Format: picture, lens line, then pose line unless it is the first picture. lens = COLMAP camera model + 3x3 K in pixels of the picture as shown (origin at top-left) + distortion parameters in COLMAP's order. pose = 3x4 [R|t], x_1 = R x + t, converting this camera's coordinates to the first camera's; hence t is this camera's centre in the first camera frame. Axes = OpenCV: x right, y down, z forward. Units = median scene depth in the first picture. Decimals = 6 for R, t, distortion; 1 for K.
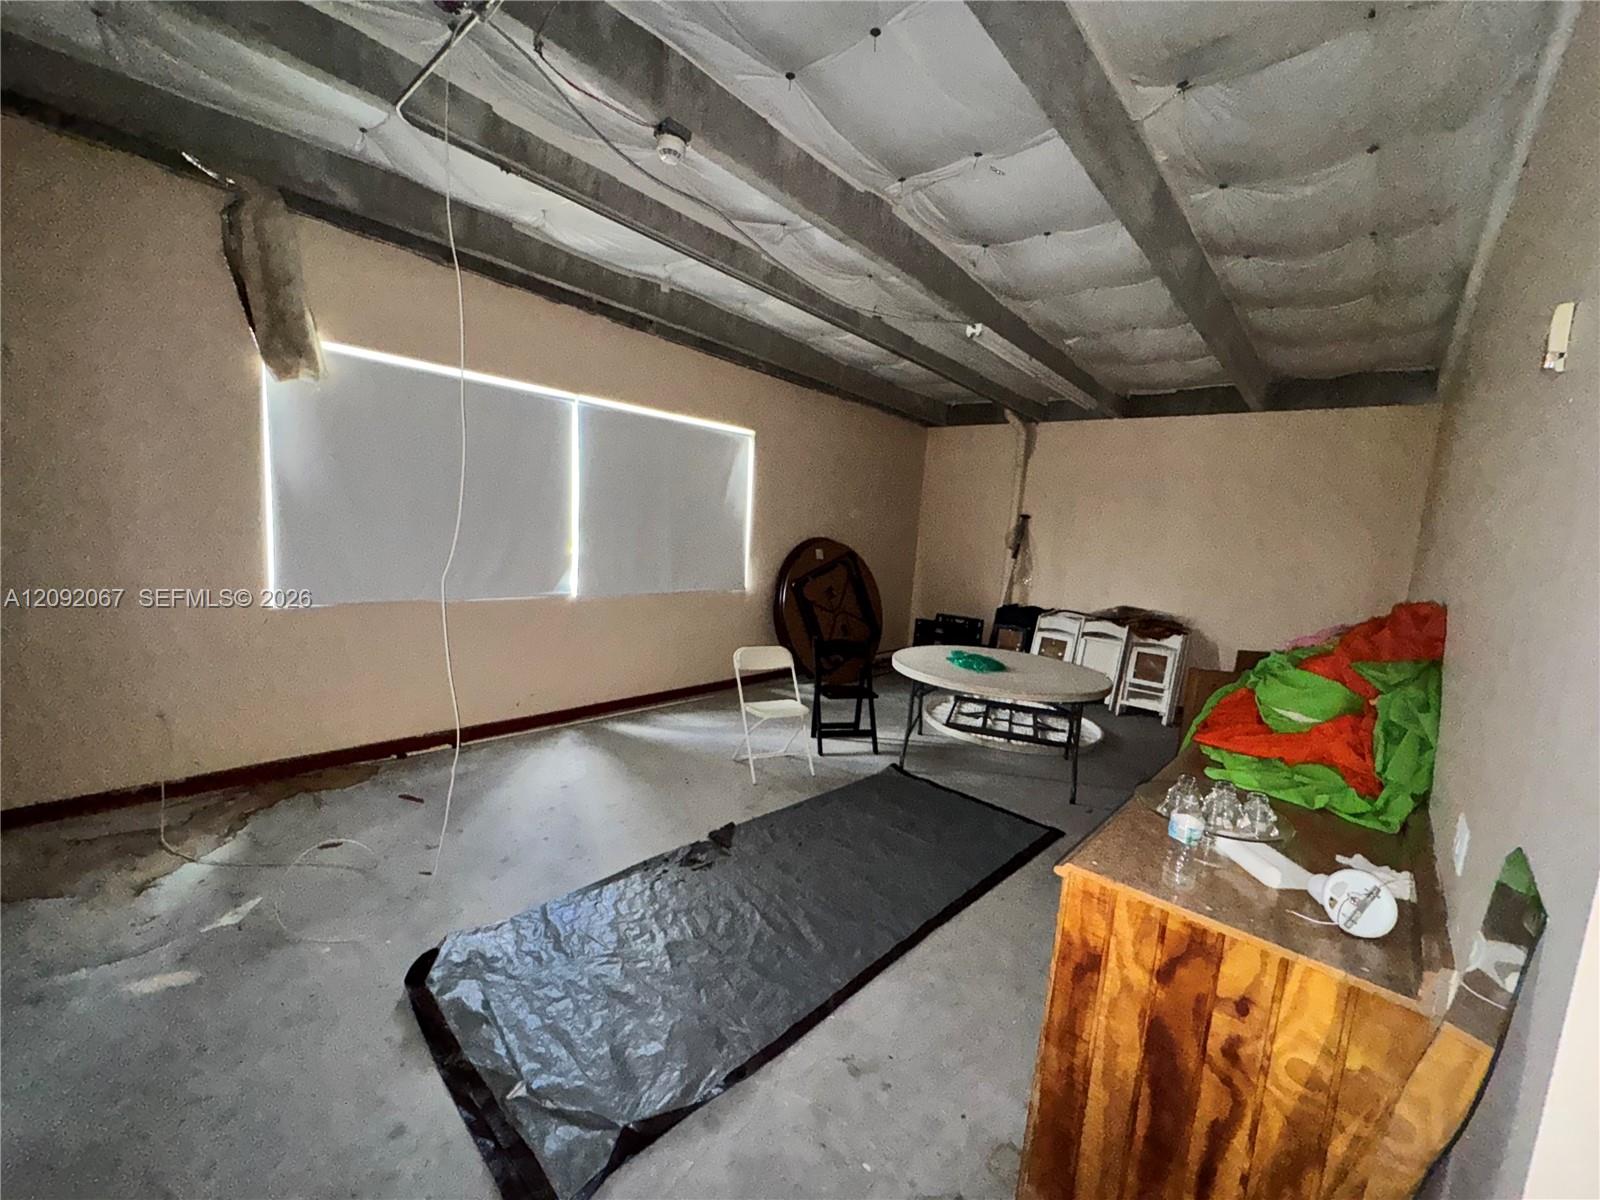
lens RADIAL K [[635.6, 0, 796.4], [0, 635.6, 603.8], [0, 0, 1]] dist [-0.002295, 0.000498]
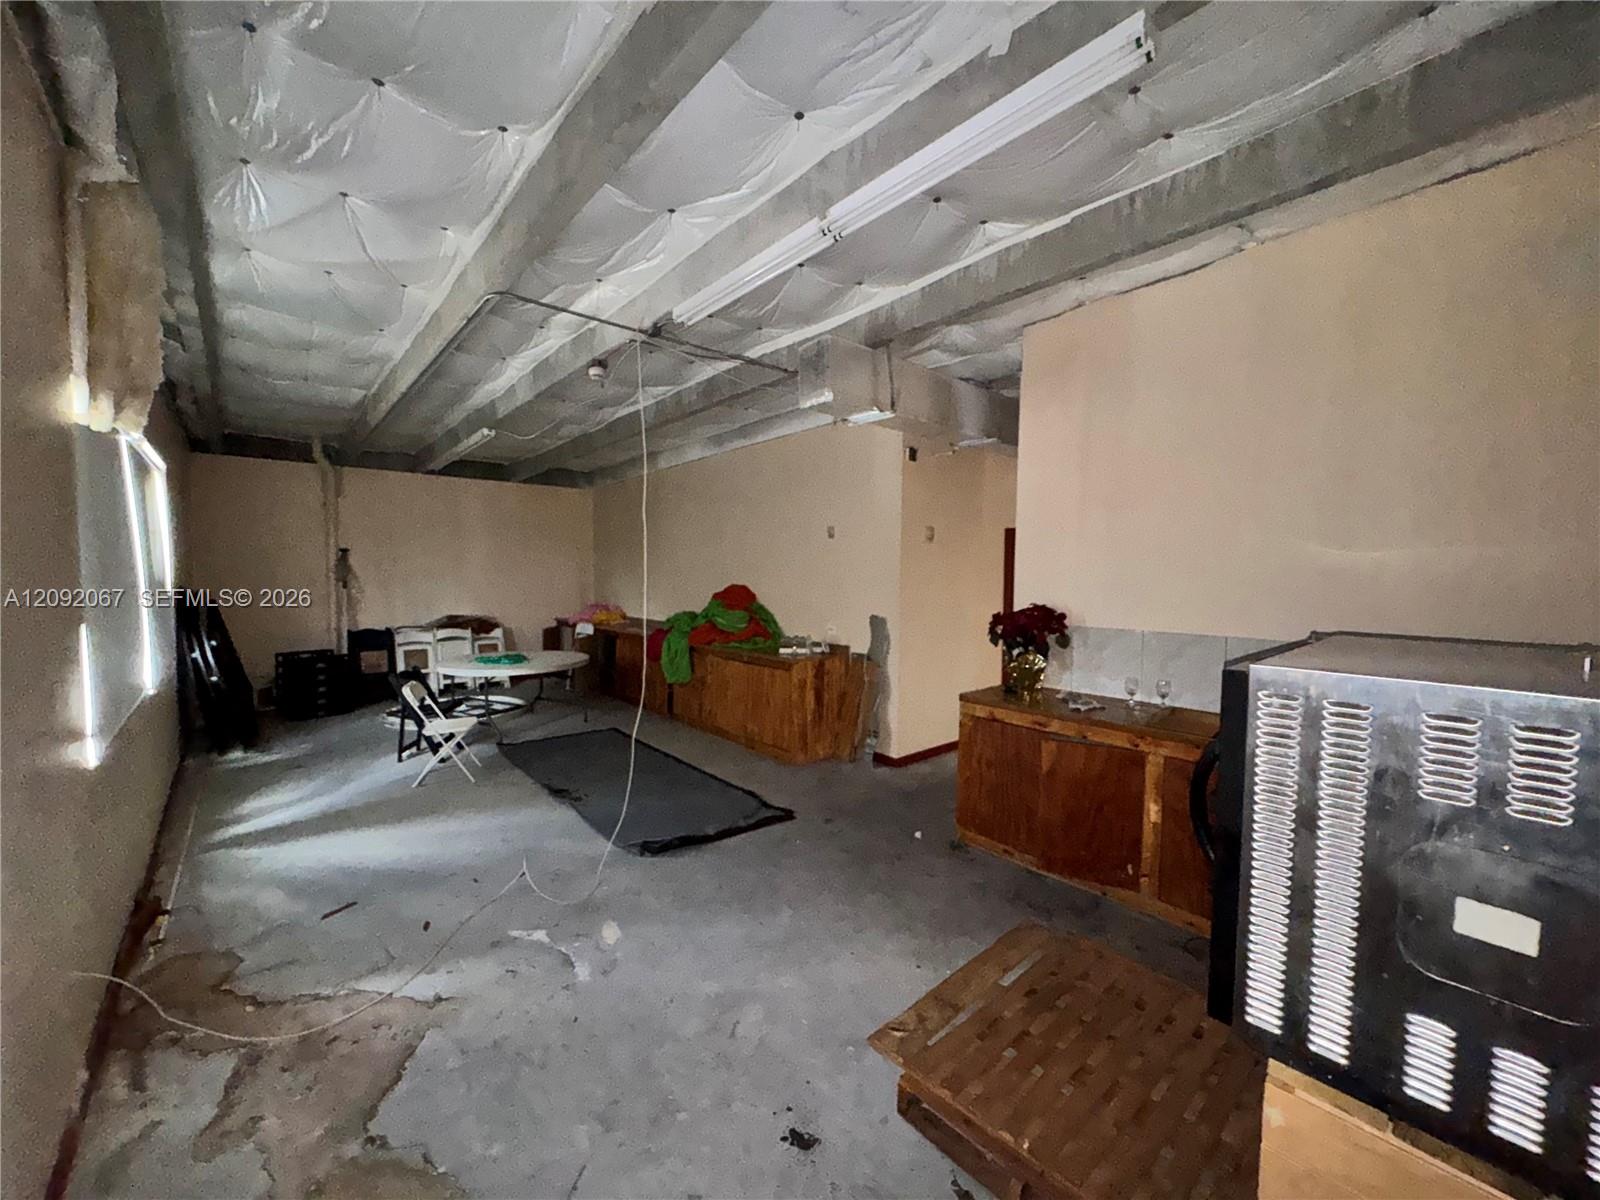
lens RADIAL K [[635.6, 0, 792.5], [0, 635.6, 602.4], [0, 0, 1]] dist [-0.002295, 0.000498]
pose [[0.129600, -0.119064, 0.984392, -0.758900], [0.127147, 0.986564, 0.102587, -0.074248], [-0.983381, 0.111867, 0.142997, 0.107839]]
